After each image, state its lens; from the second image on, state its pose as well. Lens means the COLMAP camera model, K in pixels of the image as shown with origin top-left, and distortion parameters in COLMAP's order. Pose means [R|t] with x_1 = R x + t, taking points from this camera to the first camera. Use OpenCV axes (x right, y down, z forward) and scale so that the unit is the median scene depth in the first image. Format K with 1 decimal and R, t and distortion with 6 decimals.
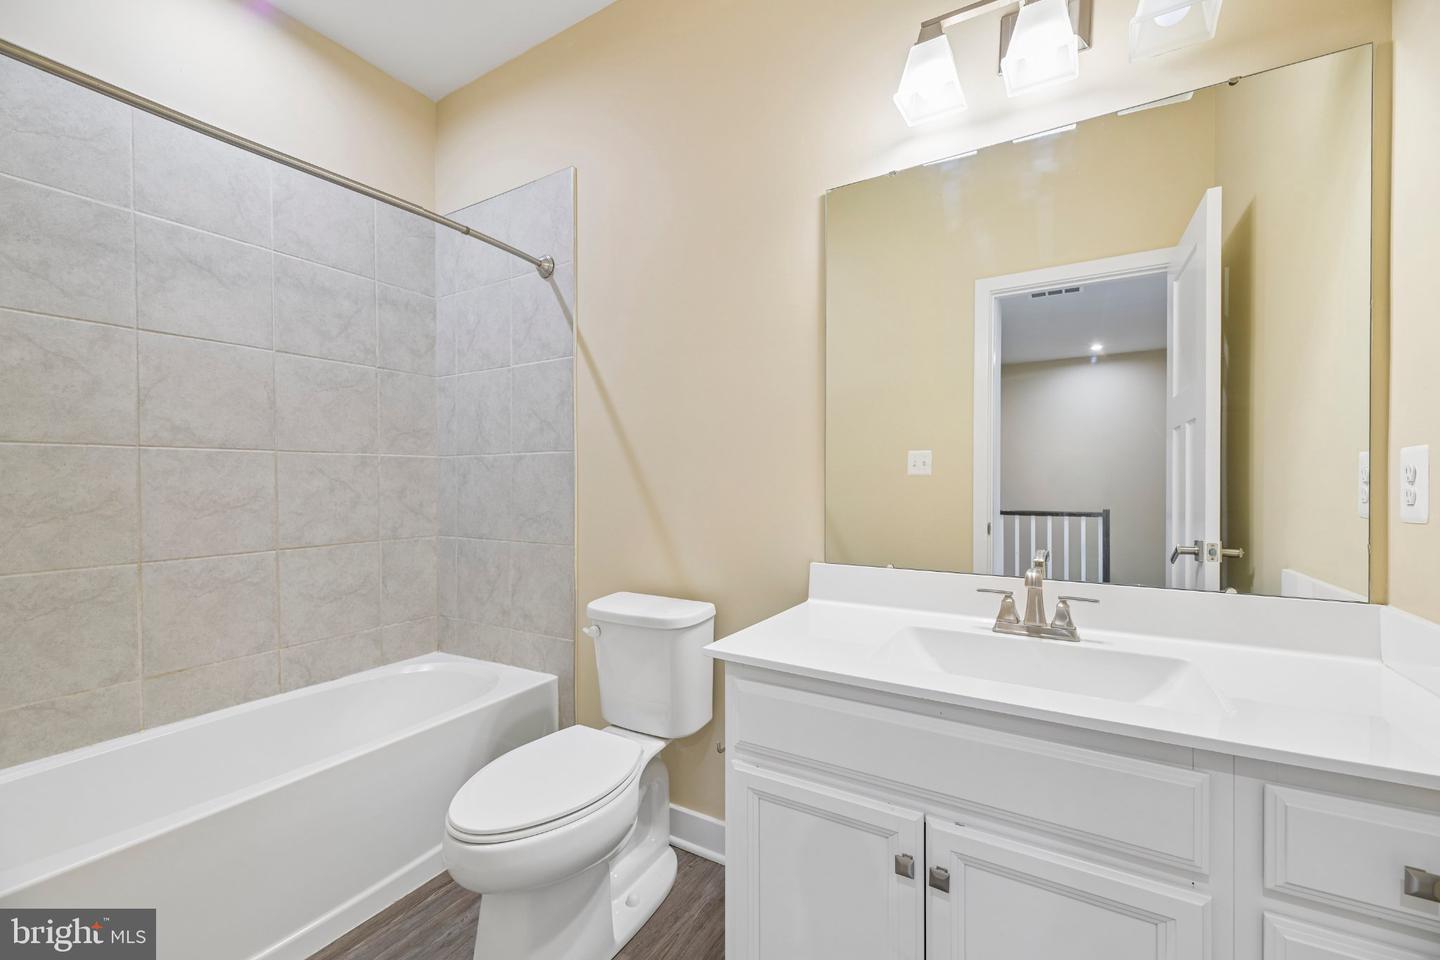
lens RADIAL K [[577.7, 0, 724.6], [0, 577.7, 478.6], [0, 0, 1]] dist [0.010649, -0.006542]
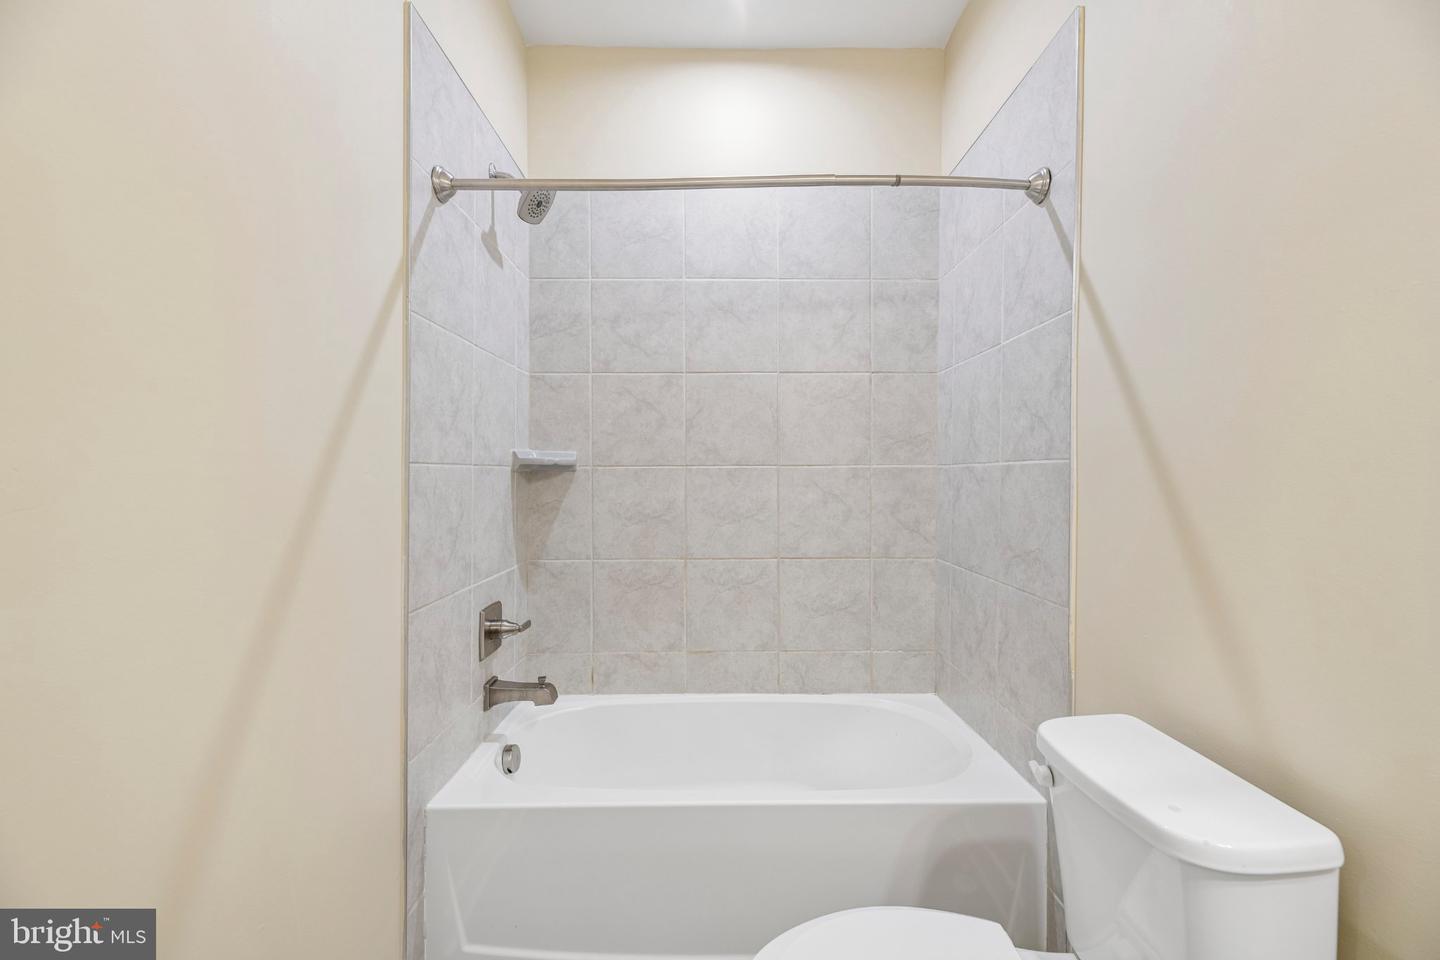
lens RADIAL K [[577.7, 0, 724.6], [0, 577.7, 478.6], [0, 0, 1]] dist [0.010649, -0.006542]
pose [[0.519072, 0.007264, -0.854700, 0.082643], [0.002170, 0.999949, 0.009815, -0.032704], [0.854728, -0.006949, 0.519030, 0.337235]]
